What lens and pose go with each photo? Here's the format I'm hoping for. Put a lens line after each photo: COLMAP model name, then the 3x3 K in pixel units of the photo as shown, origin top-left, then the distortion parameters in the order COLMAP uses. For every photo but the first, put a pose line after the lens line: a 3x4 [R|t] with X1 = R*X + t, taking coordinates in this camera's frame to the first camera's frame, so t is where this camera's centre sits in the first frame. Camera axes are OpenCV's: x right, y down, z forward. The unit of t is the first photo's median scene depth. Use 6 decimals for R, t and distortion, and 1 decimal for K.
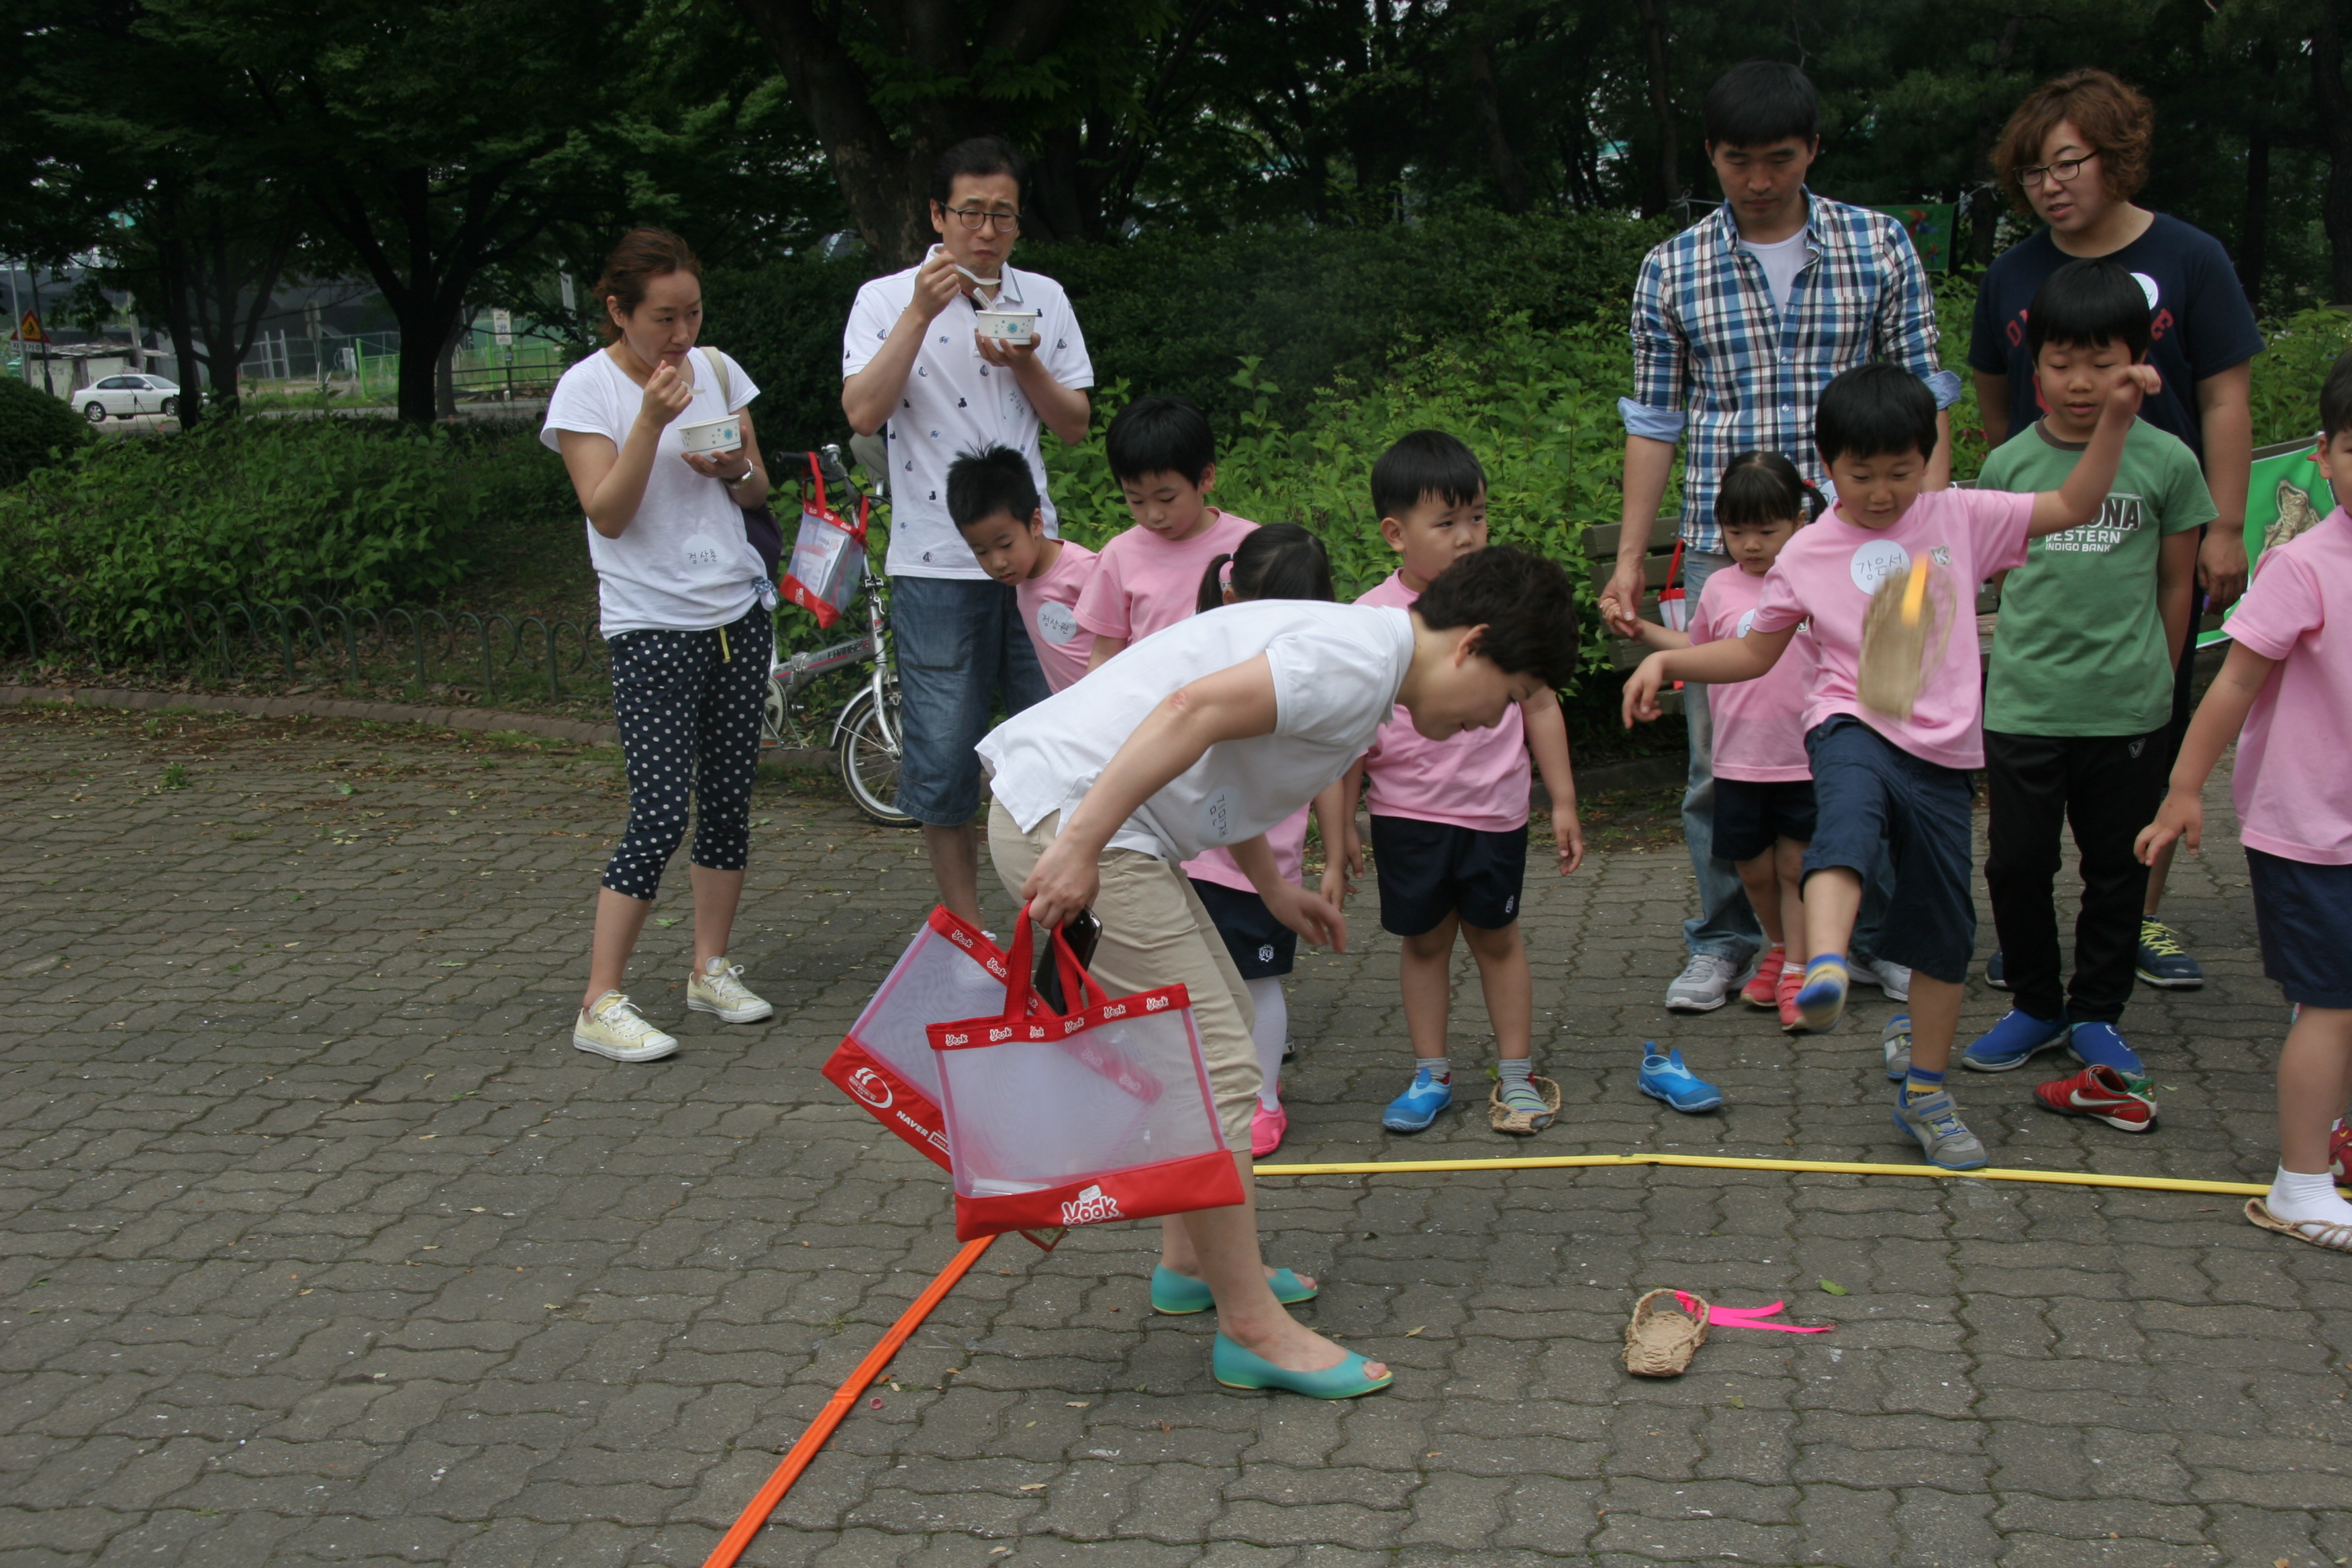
lens RADIAL K [[3065.3, 0, 1154.1], [0, 3065.3, 785.8], [0, 0, 1]] dist [0.111736, 0.000000]
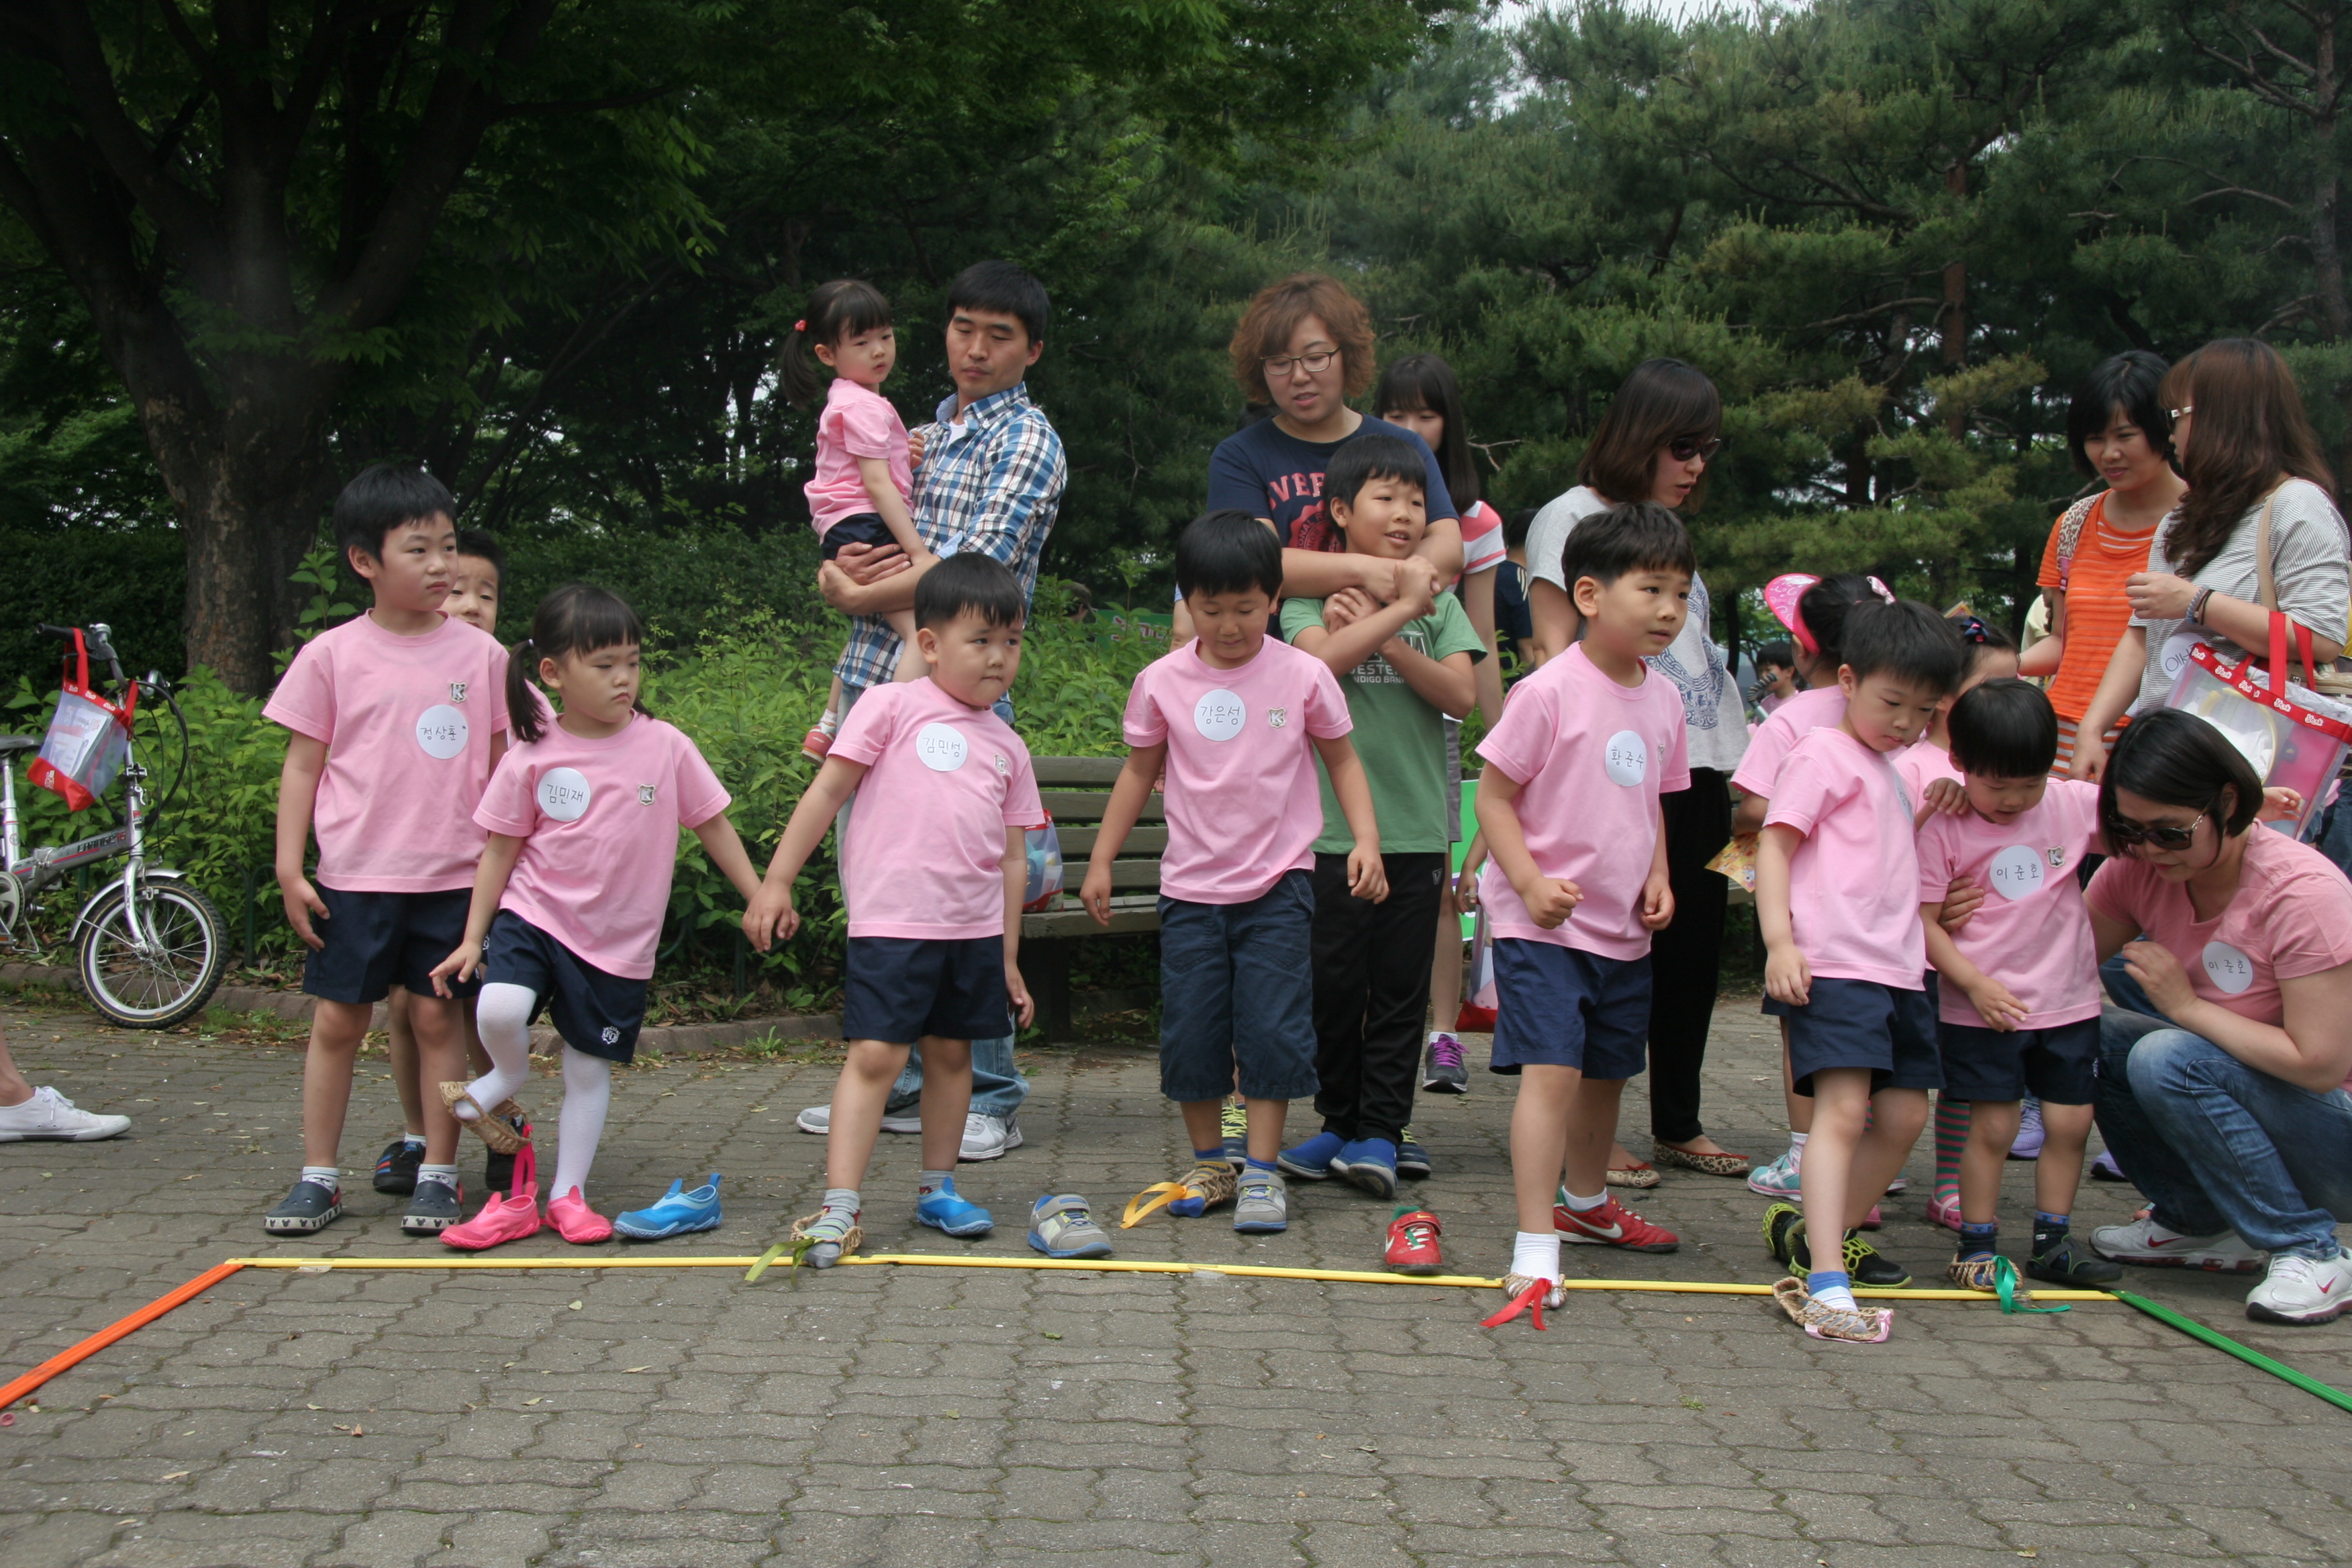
lens RADIAL K [[3065.3, 0, 1181.6], [0, 3065.3, 820.1], [0, 0, 1]] dist [0.111736, 0.000000]
pose [[0.974099, 0.071510, 0.214518, 0.030786], [-0.039721, 0.988040, -0.148997, 0.131637], [-0.222607, 0.136617, 0.965288, 0.013727]]
